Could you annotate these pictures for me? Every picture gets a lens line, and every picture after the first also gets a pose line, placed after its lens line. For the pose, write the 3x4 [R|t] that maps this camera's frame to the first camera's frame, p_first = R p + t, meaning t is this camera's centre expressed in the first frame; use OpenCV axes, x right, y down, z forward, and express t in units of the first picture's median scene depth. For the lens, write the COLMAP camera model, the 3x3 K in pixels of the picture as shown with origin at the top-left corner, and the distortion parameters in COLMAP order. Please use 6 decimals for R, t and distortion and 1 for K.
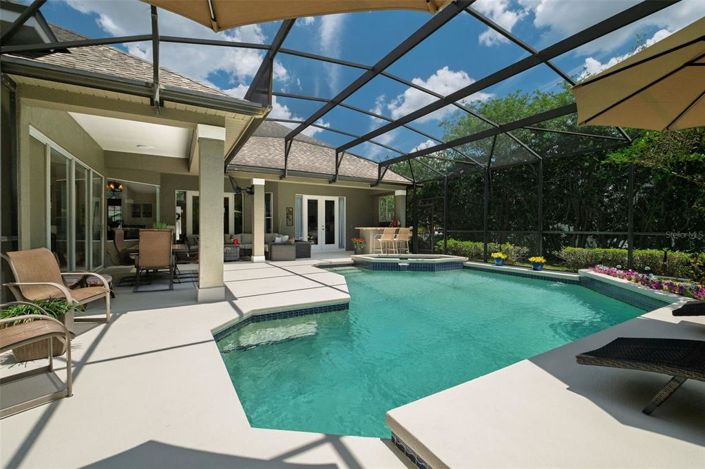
lens RADIAL K [[306.0, 0, 350.6], [0, 306.0, 230.5], [0, 0, 1]] dist [0.003025, -0.000073]
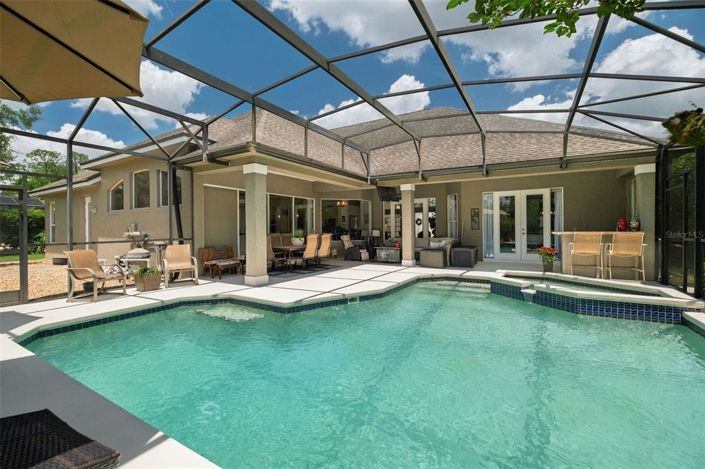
lens RADIAL K [[306.0, 0, 350.2], [0, 306.0, 232.6], [0, 0, 1]] dist [0.003025, -0.000073]
pose [[0.486750, 0.004062, -0.873532, 0.390910], [-0.003711, 0.999990, 0.002582, -0.007787], [0.873533, 0.001985, 0.486760, 0.263057]]
